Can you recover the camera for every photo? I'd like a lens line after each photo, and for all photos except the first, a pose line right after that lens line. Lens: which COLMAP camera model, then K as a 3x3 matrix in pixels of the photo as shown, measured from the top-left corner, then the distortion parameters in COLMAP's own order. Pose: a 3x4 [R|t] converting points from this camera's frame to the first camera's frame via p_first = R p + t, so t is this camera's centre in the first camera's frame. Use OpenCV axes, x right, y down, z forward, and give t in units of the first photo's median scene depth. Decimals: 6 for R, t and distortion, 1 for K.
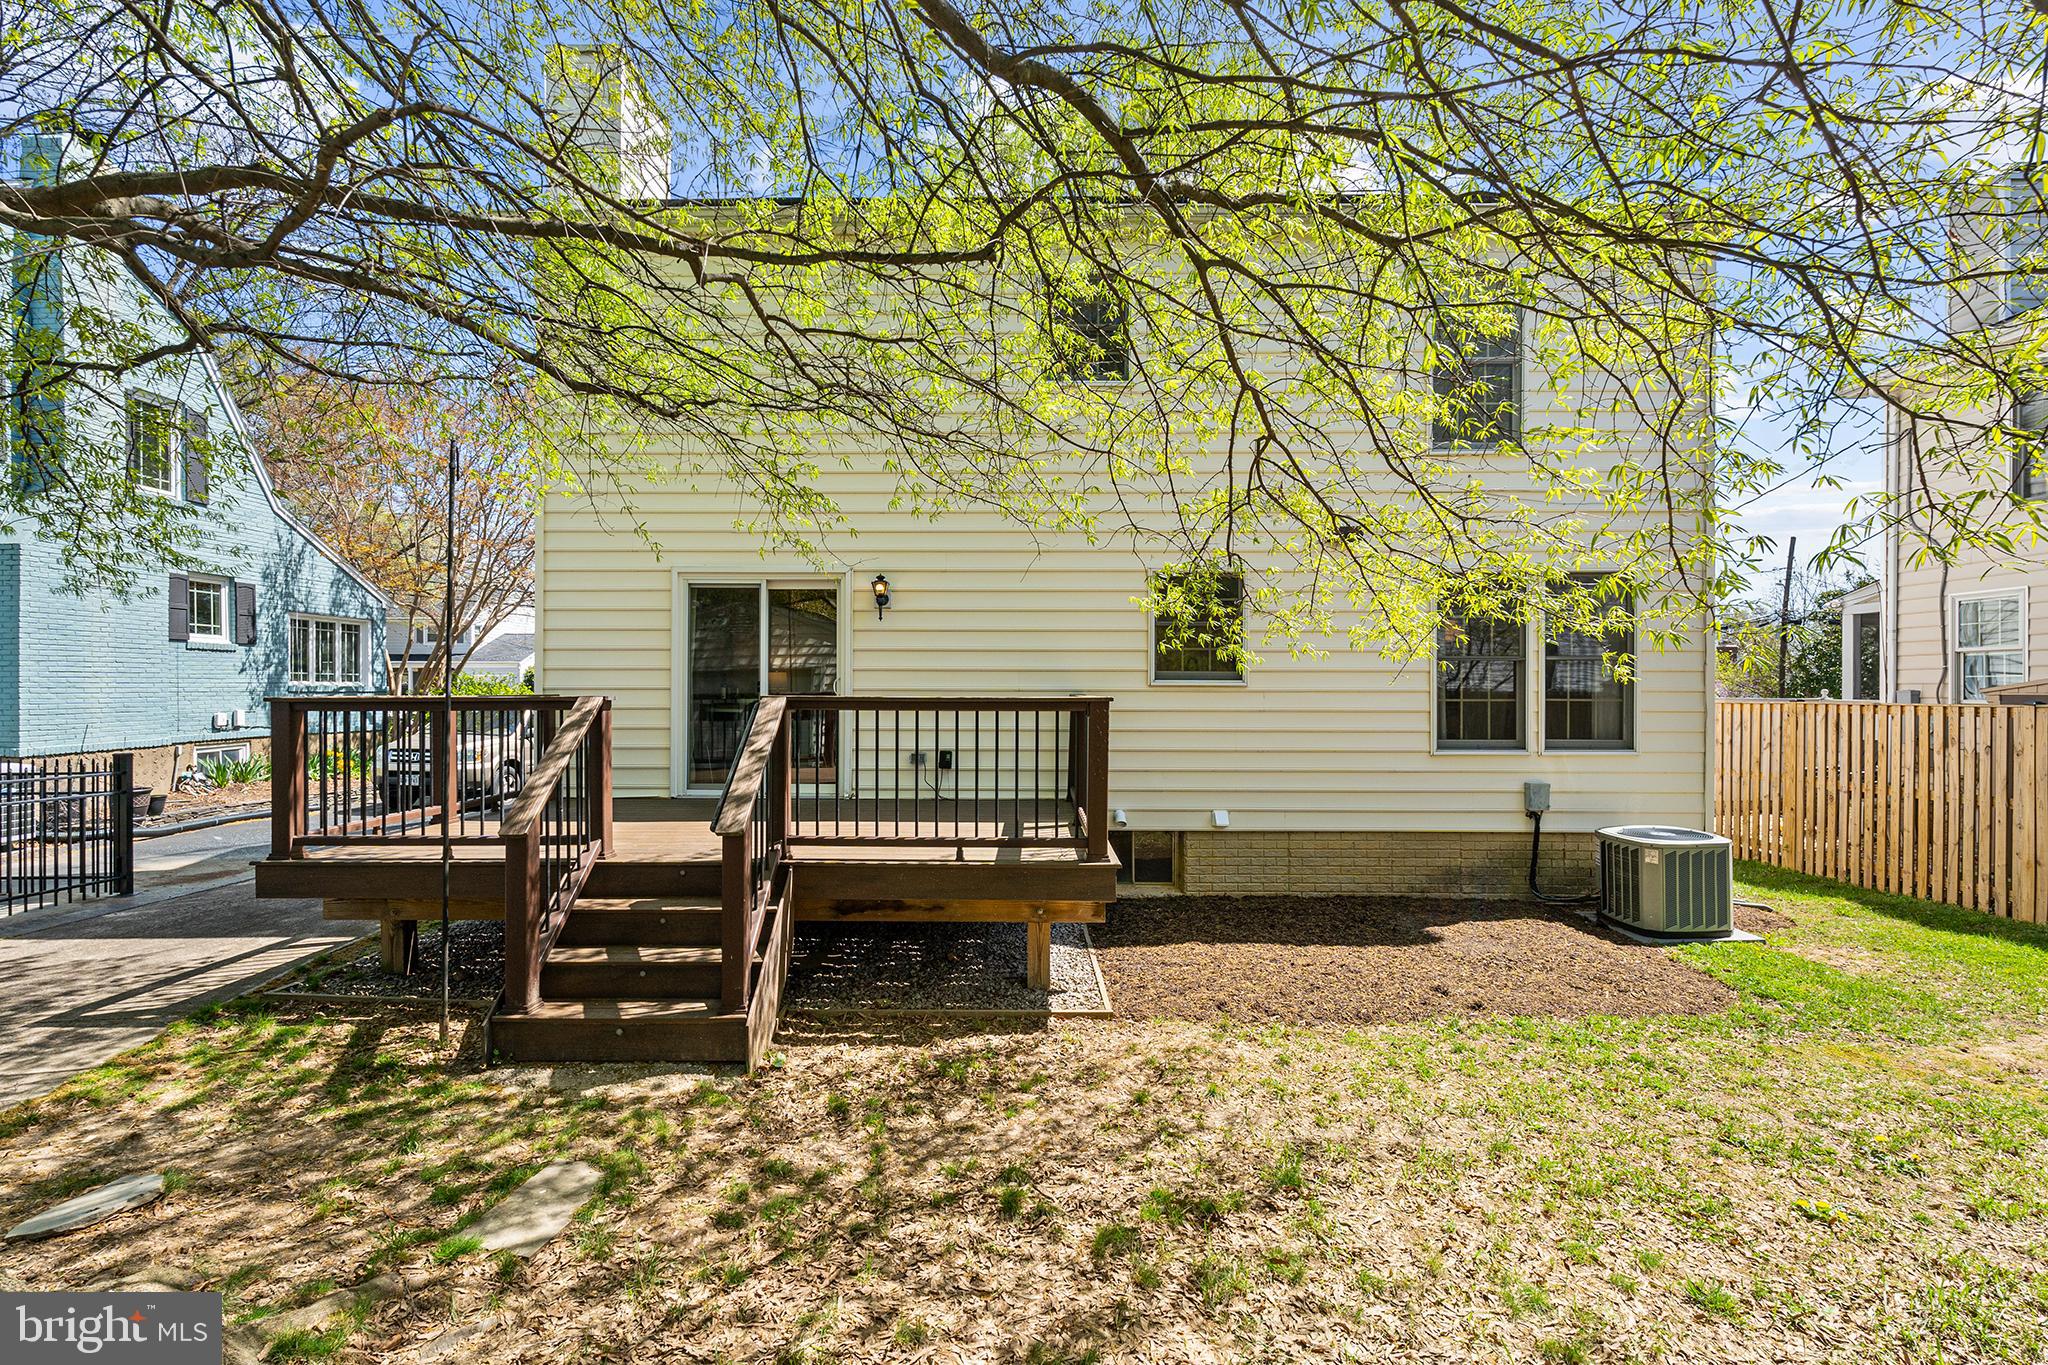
lens RADIAL K [[907.7, 0, 1027.6], [0, 907.7, 683.4], [0, 0, 1]] dist [-0.002985, 0.001263]
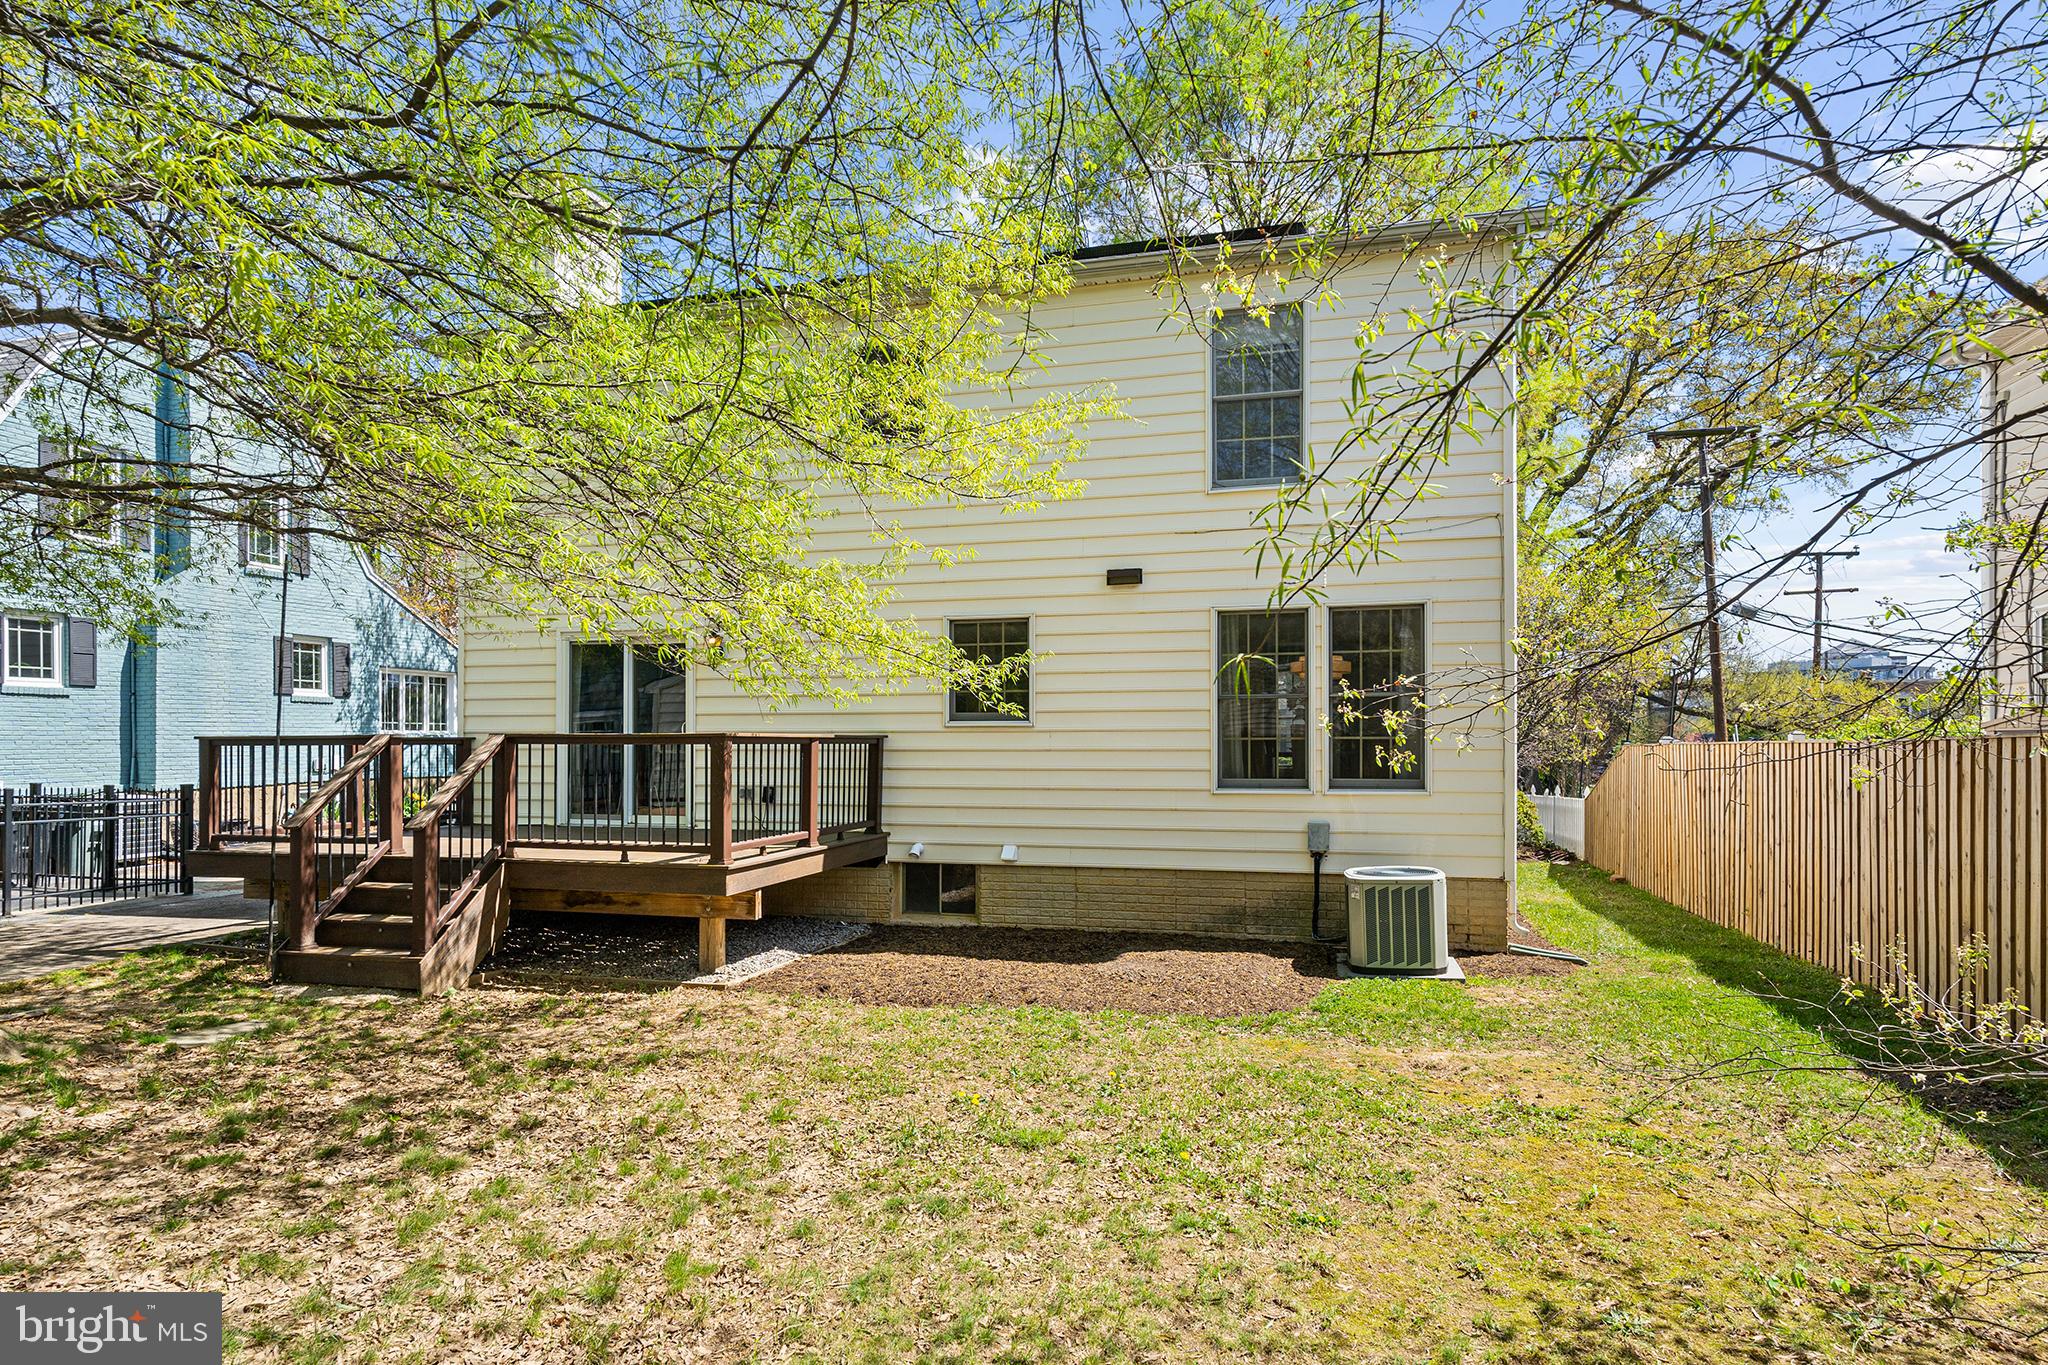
lens RADIAL K [[1084.4, 0, 990.3], [0, 1084.4, 719.3], [0, 0, 1]] dist [-0.001336, -0.002839]
pose [[0.970632, -0.007951, -0.240437, 0.524386], [0.005192, 0.999913, -0.012105, 0.010394], [0.240512, 0.010501, 0.970589, -0.237481]]
